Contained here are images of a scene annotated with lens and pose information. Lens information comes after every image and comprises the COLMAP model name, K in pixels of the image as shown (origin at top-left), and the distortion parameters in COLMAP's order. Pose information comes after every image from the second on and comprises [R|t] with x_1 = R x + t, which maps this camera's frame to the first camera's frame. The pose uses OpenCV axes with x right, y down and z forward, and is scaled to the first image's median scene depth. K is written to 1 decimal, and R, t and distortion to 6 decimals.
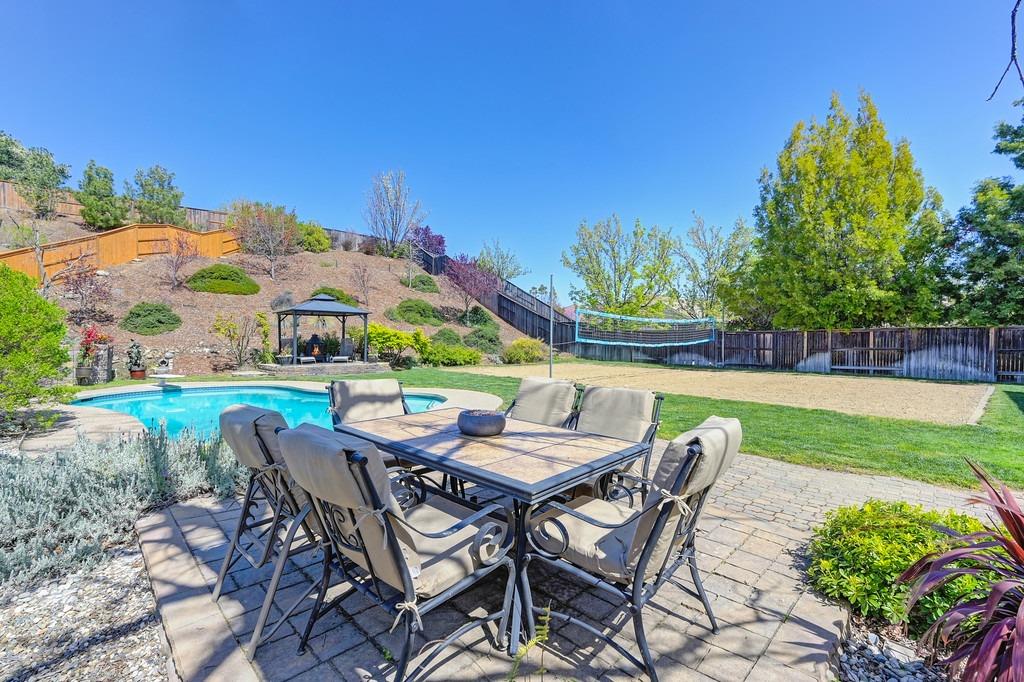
lens RADIAL K [[436.3, 0, 512.0], [0, 436.3, 341.0], [0, 0, 1]] dist [0.000006, 0.000127]
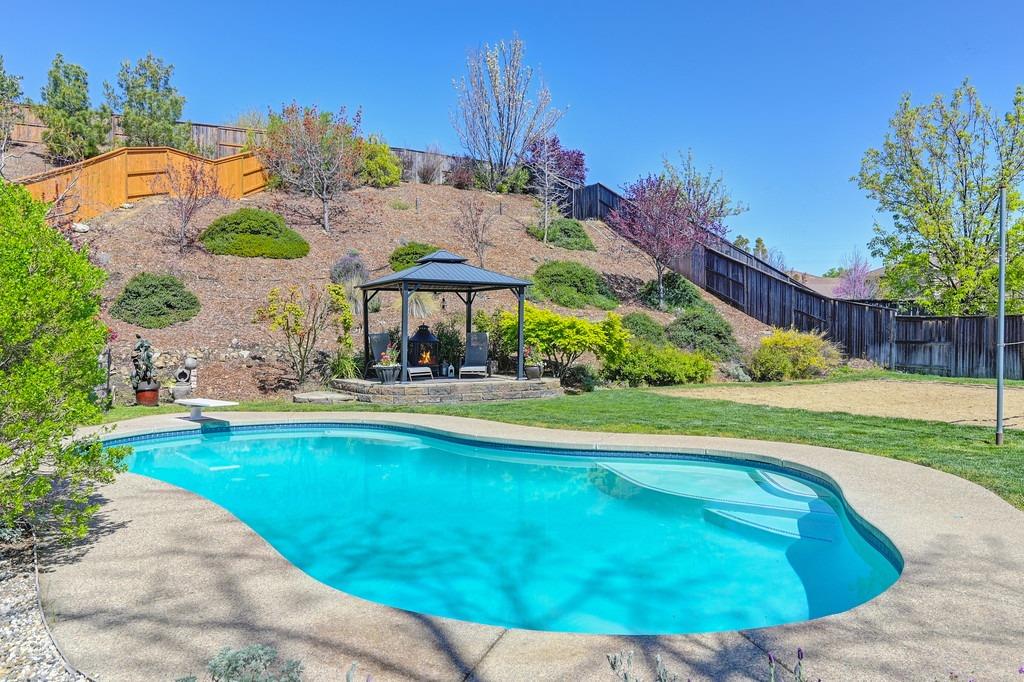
lens RADIAL K [[730.2, 0, 512.0], [0, 730.2, 341.0], [0, 0, 1]] dist [-0.002070, -0.002812]
pose [[0.981334, -0.000604, -0.192308, -0.130040], [0.001680, 0.999984, 0.005432, -0.000439], [0.192302, -0.005654, 0.981319, 0.096483]]
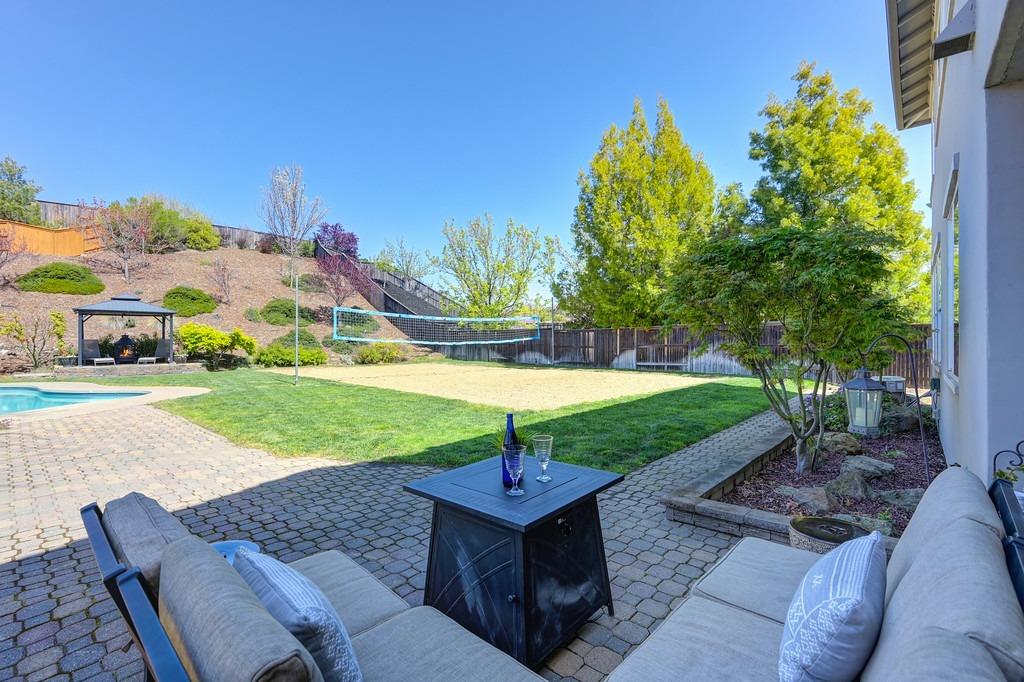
lens RADIAL K [[454.8, 0, 512.0], [0, 454.8, 341.0], [0, 0, 1]] dist [0.000506, -0.000067]
pose [[0.998759, -0.006373, 0.049397, 0.279283], [0.006634, 0.999965, -0.005120, 0.007159], [-0.049362, 0.005442, 0.998766, -0.042791]]
